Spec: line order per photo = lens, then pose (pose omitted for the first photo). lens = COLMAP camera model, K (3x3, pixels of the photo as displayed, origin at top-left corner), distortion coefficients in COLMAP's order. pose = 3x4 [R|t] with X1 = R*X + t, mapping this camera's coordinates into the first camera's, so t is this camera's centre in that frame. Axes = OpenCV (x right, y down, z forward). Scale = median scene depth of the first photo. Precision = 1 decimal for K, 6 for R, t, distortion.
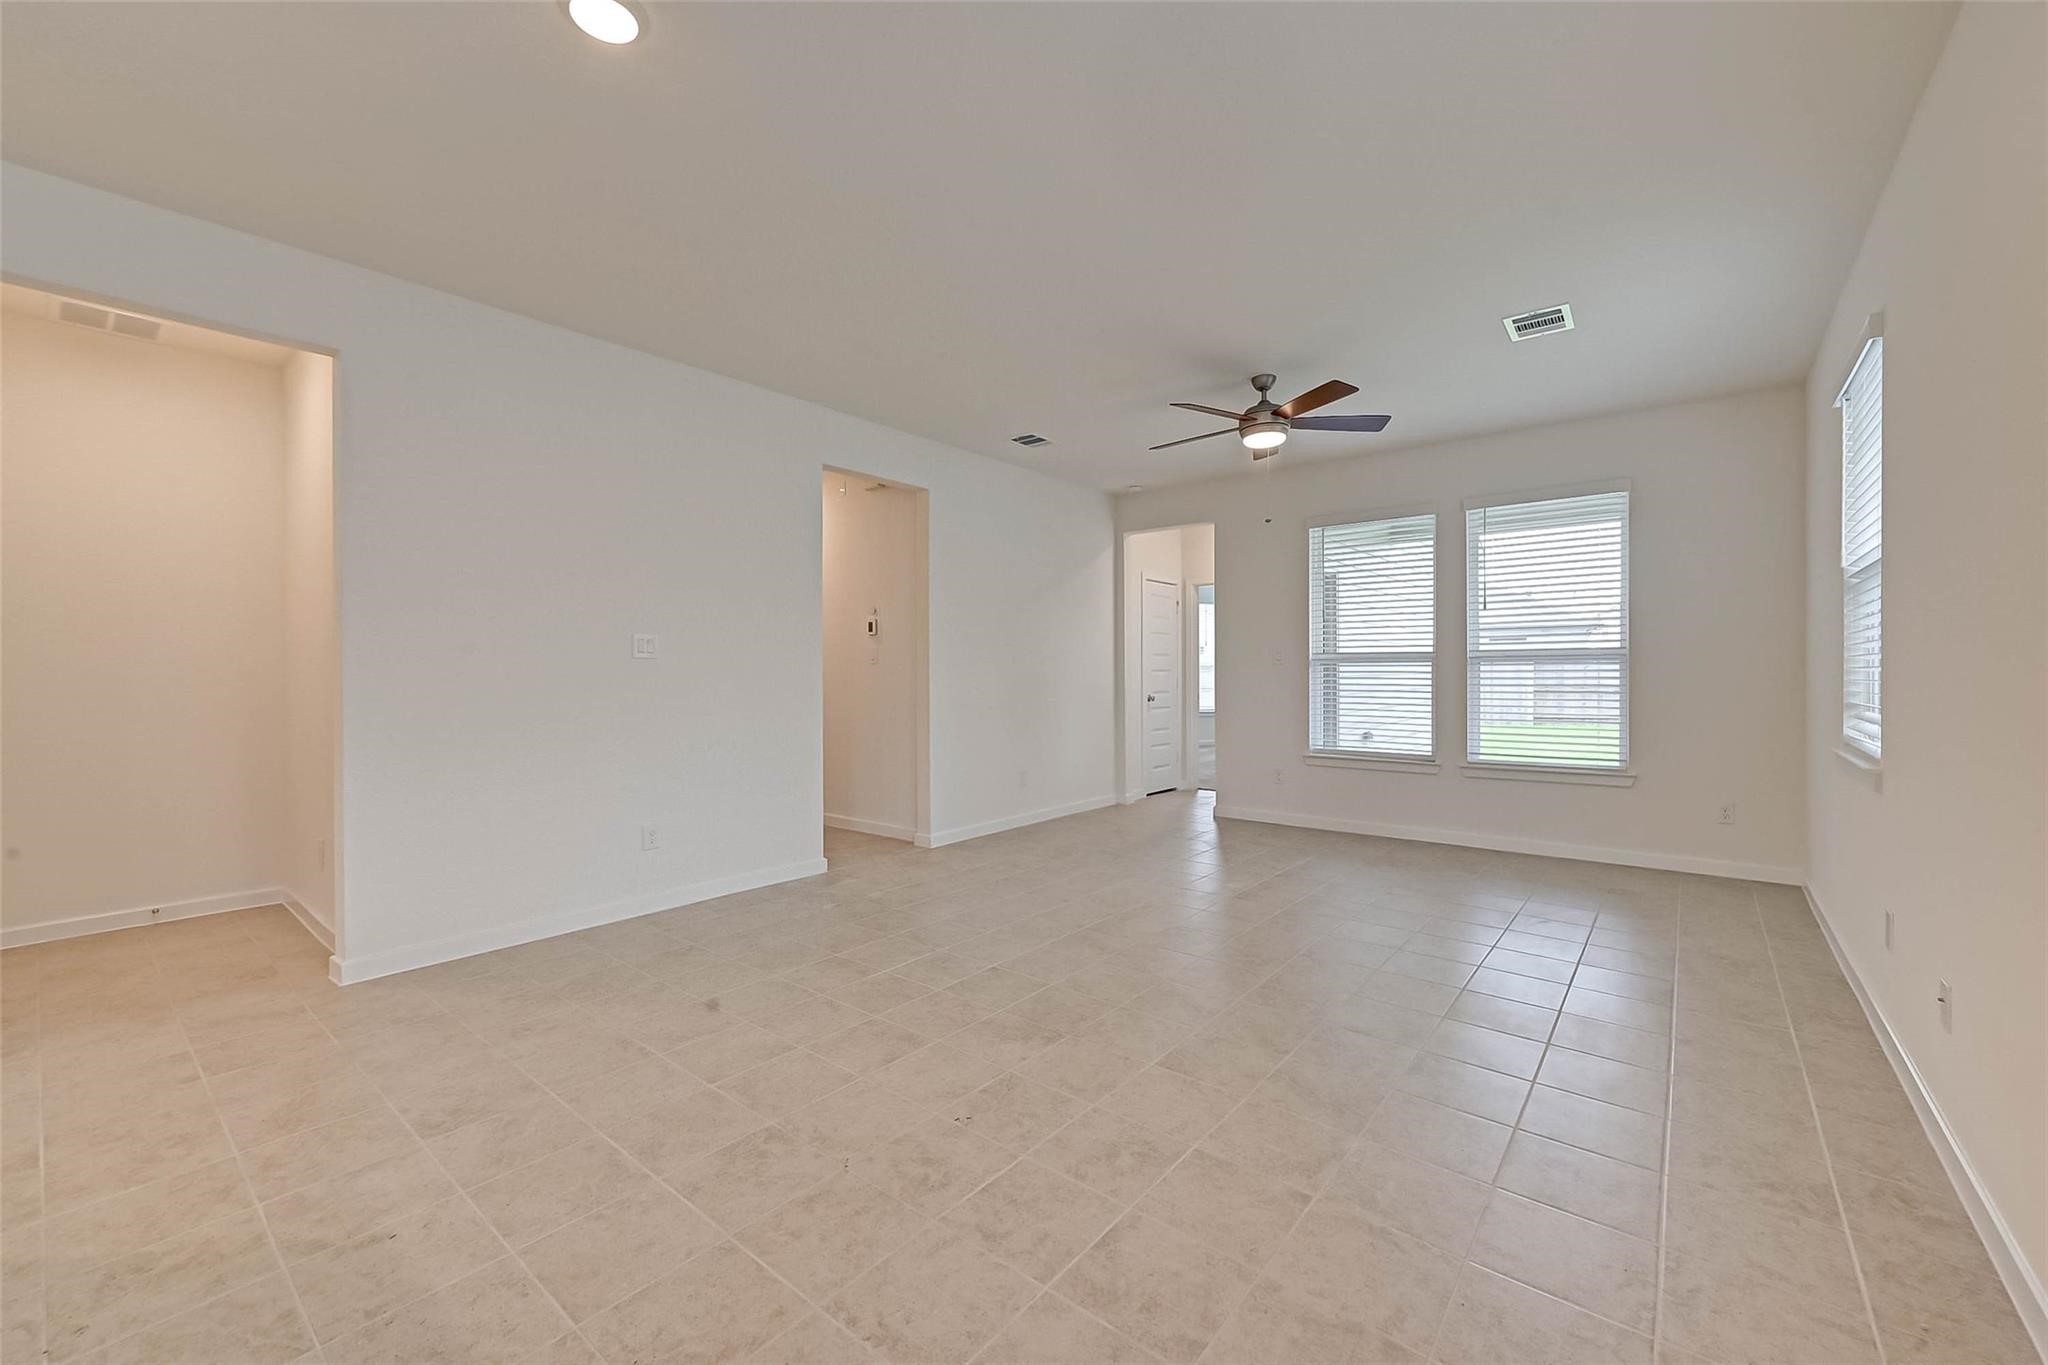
lens RADIAL K [[828.0, 0, 1017.9], [0, 828.0, 683.1], [0, 0, 1]] dist [-0.003856, 0.000262]
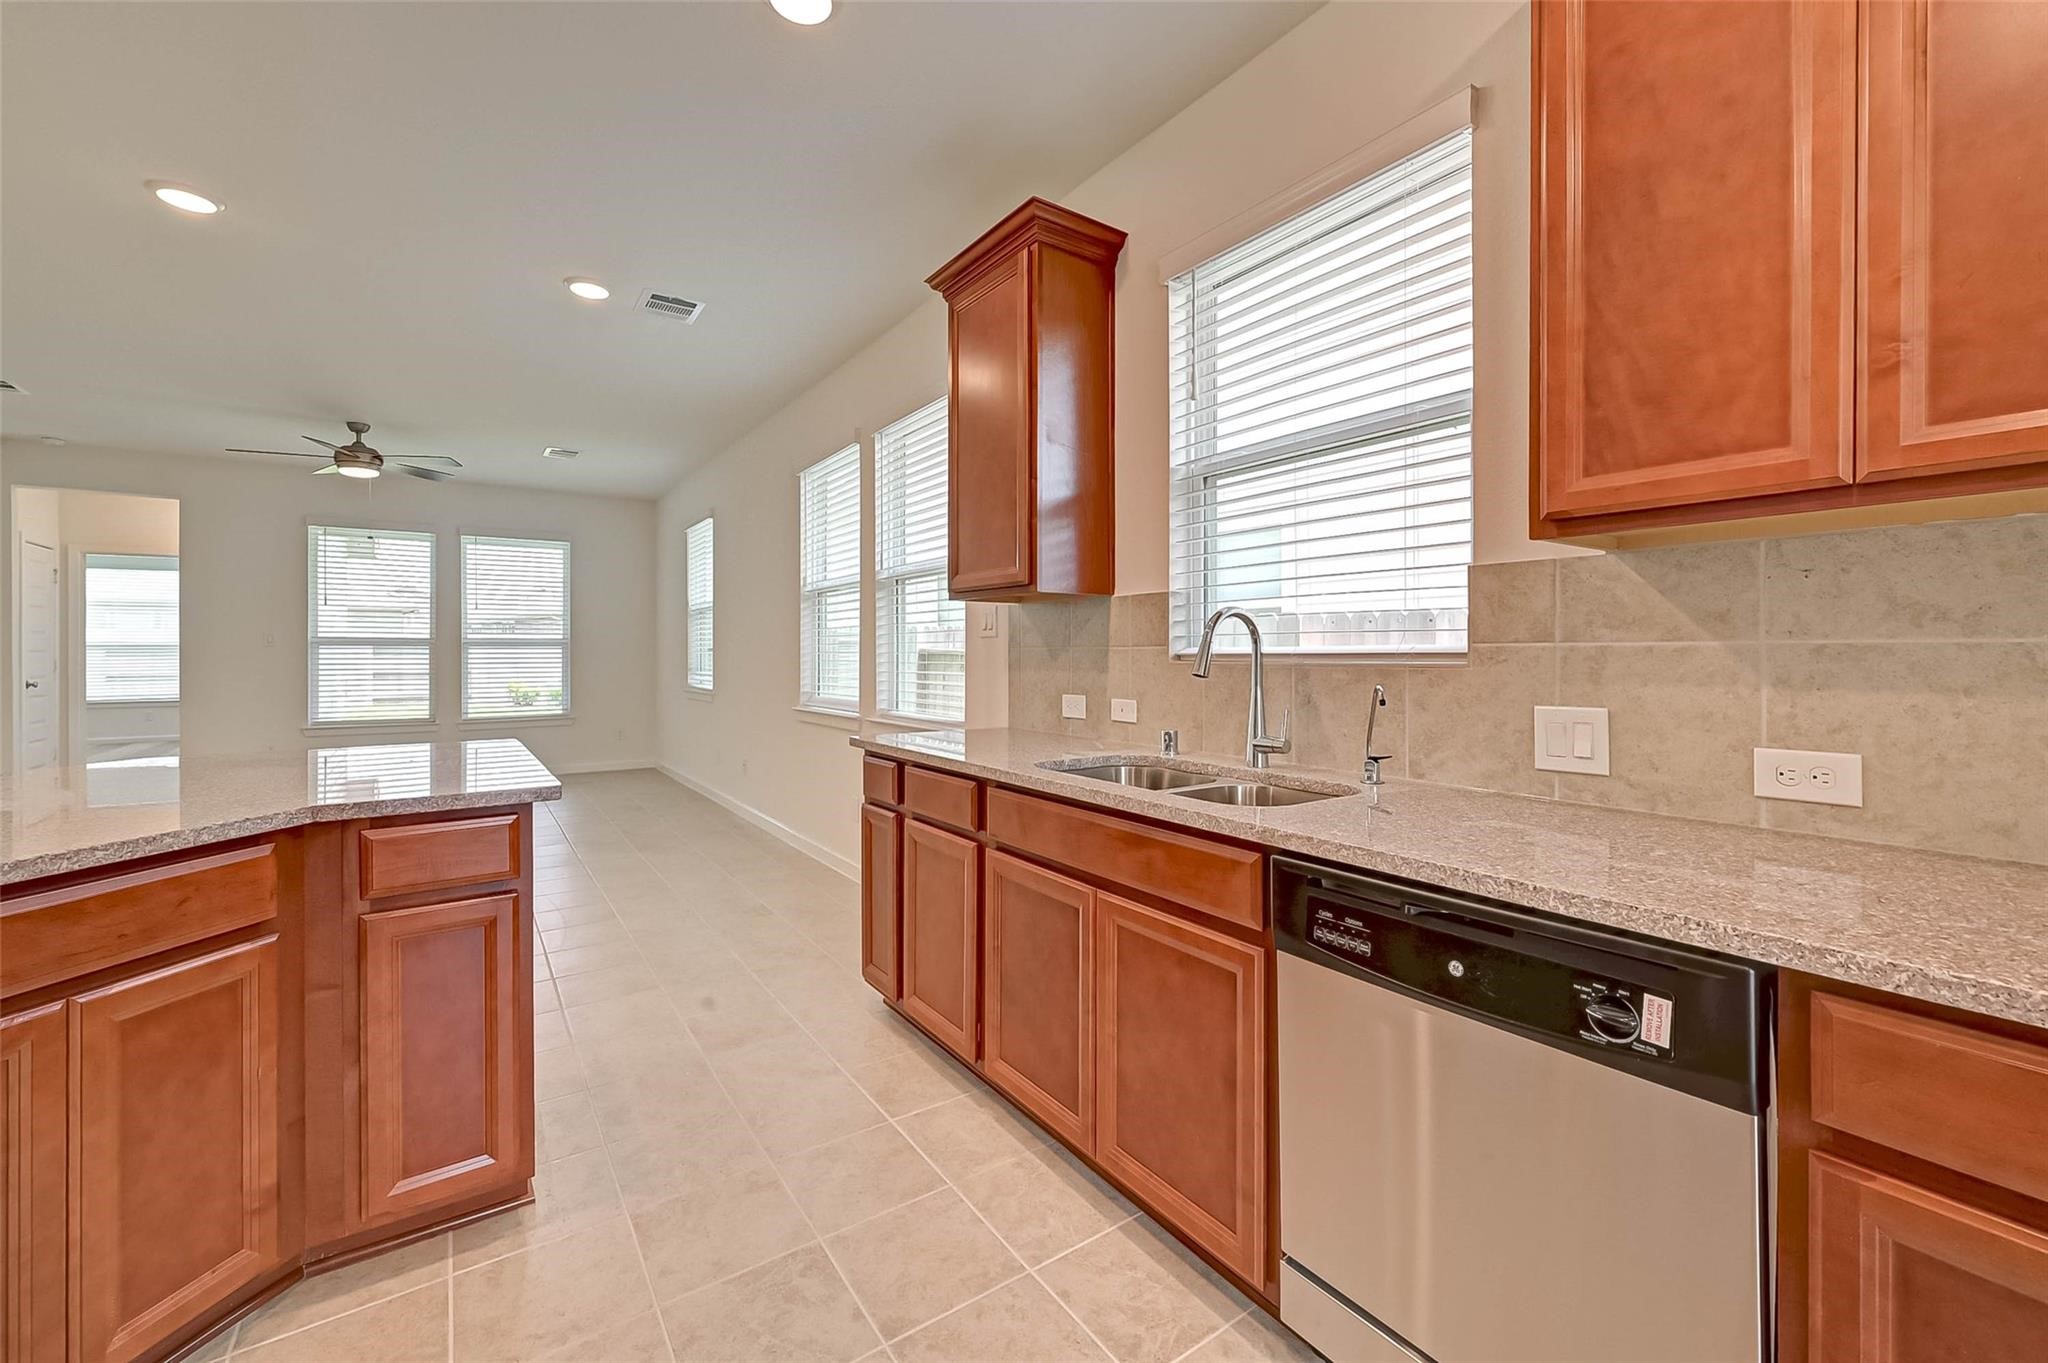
lens RADIAL K [[815.0, 0, 1022.4], [0, 815.0, 649.5], [0, 0, 1]] dist [-0.002856, 0.000247]
pose [[0.273195, 0.005621, 0.961942, -0.534175], [0.012709, 0.999875, -0.009452, 0.004611], [-0.961875, 0.014807, 0.273089, -0.277127]]
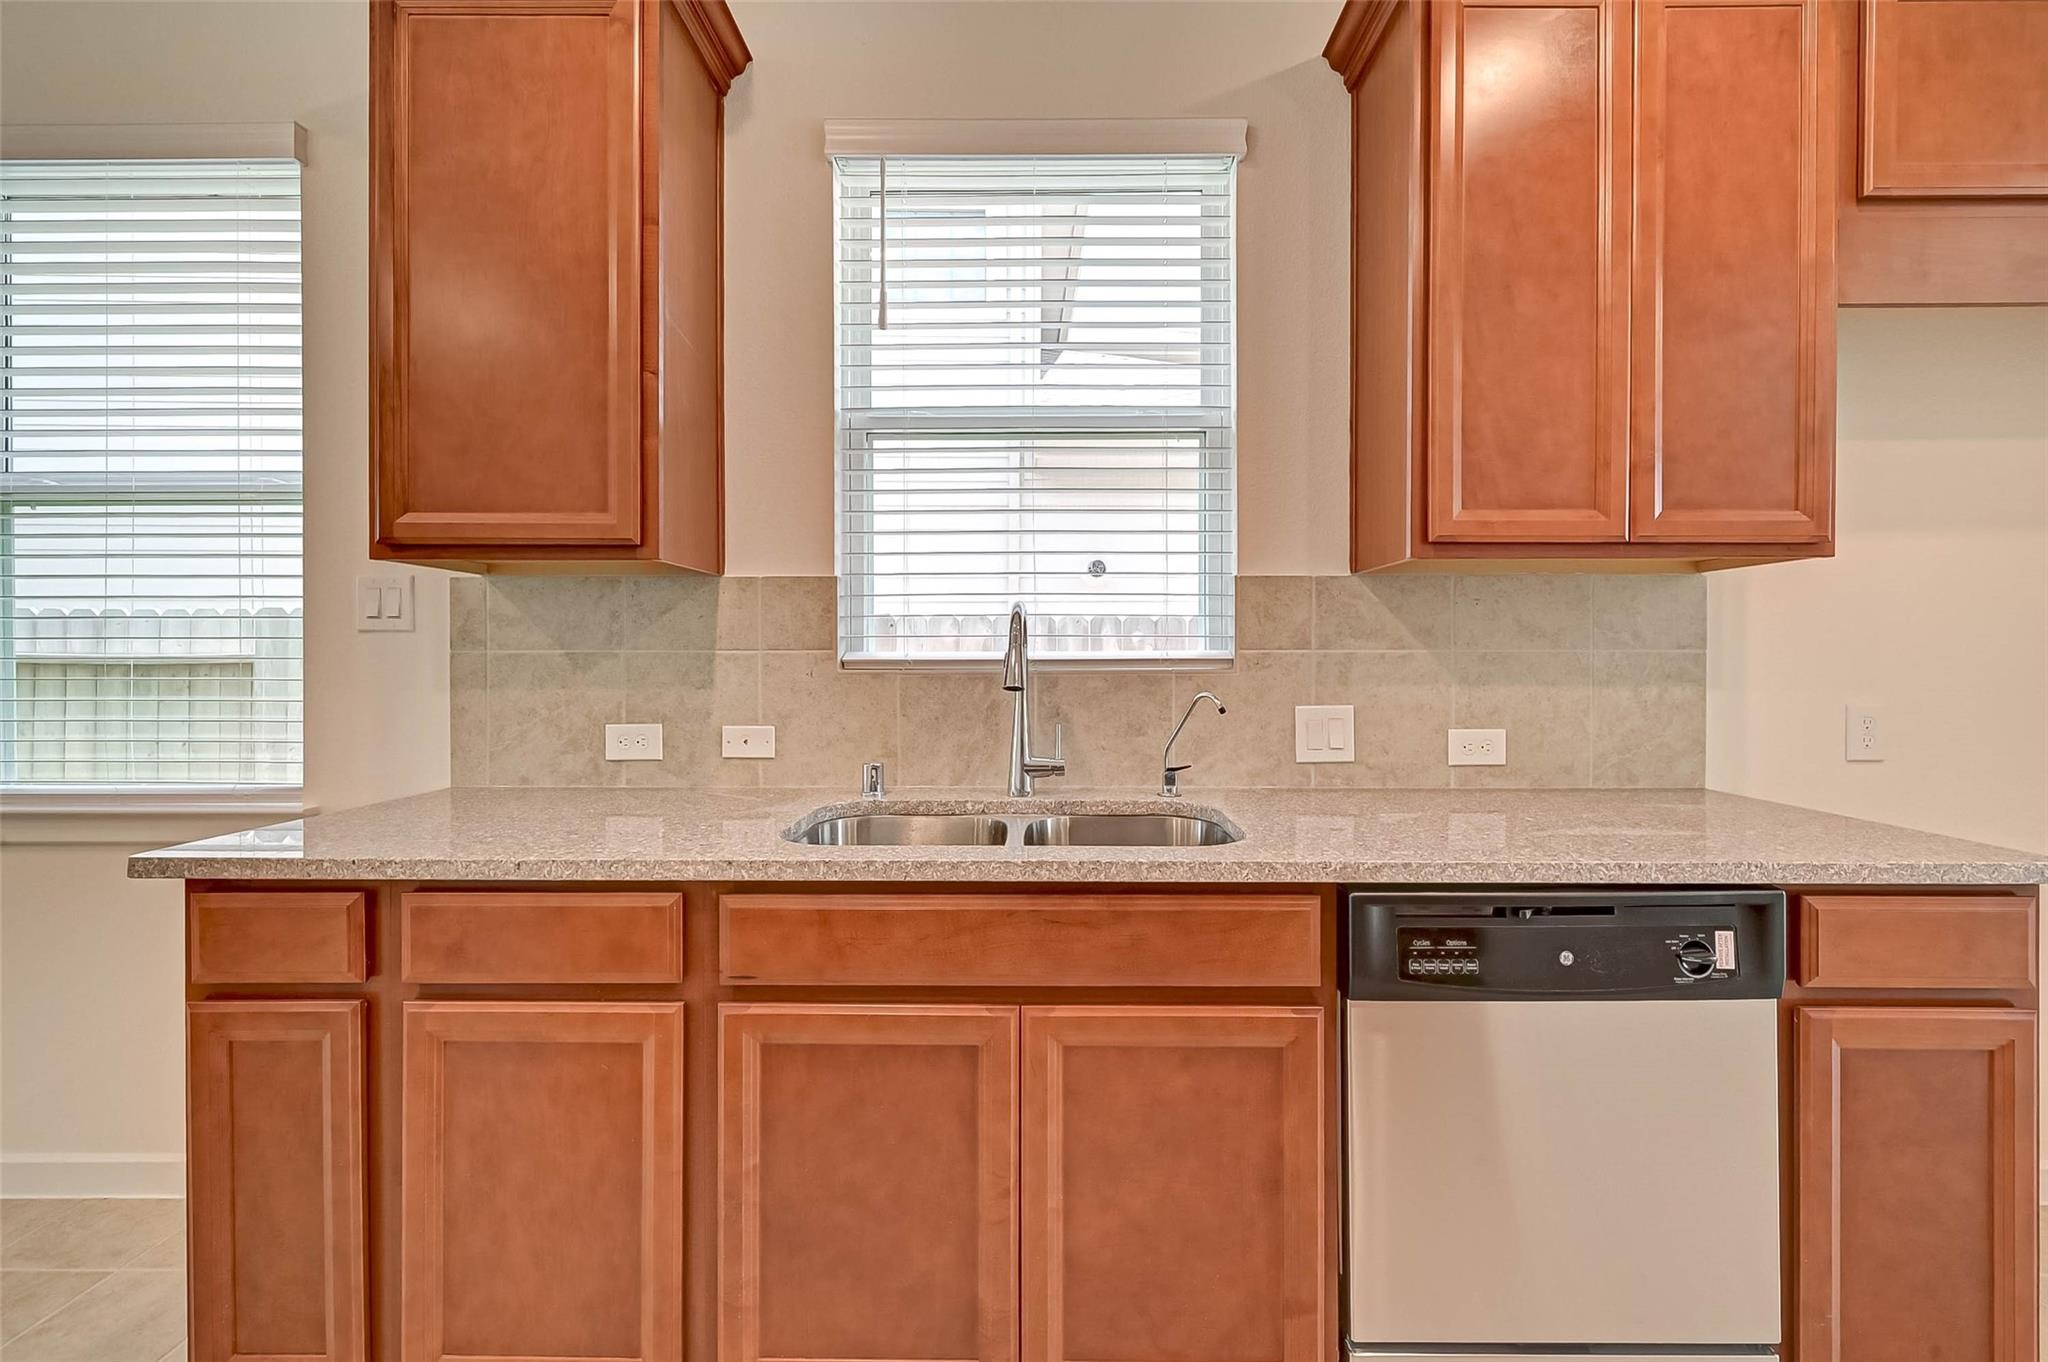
lens RADIAL K [[815.0, 0, 1044.6], [0, 815.0, 662.3], [0, 0, 1]] dist [-0.002856, 0.000247]
pose [[-0.623980, -0.001905, 0.781438, -0.397642], [0.011870, 0.999859, 0.011915, 0.001780], [-0.781350, 0.016710, -0.623869, -0.094829]]
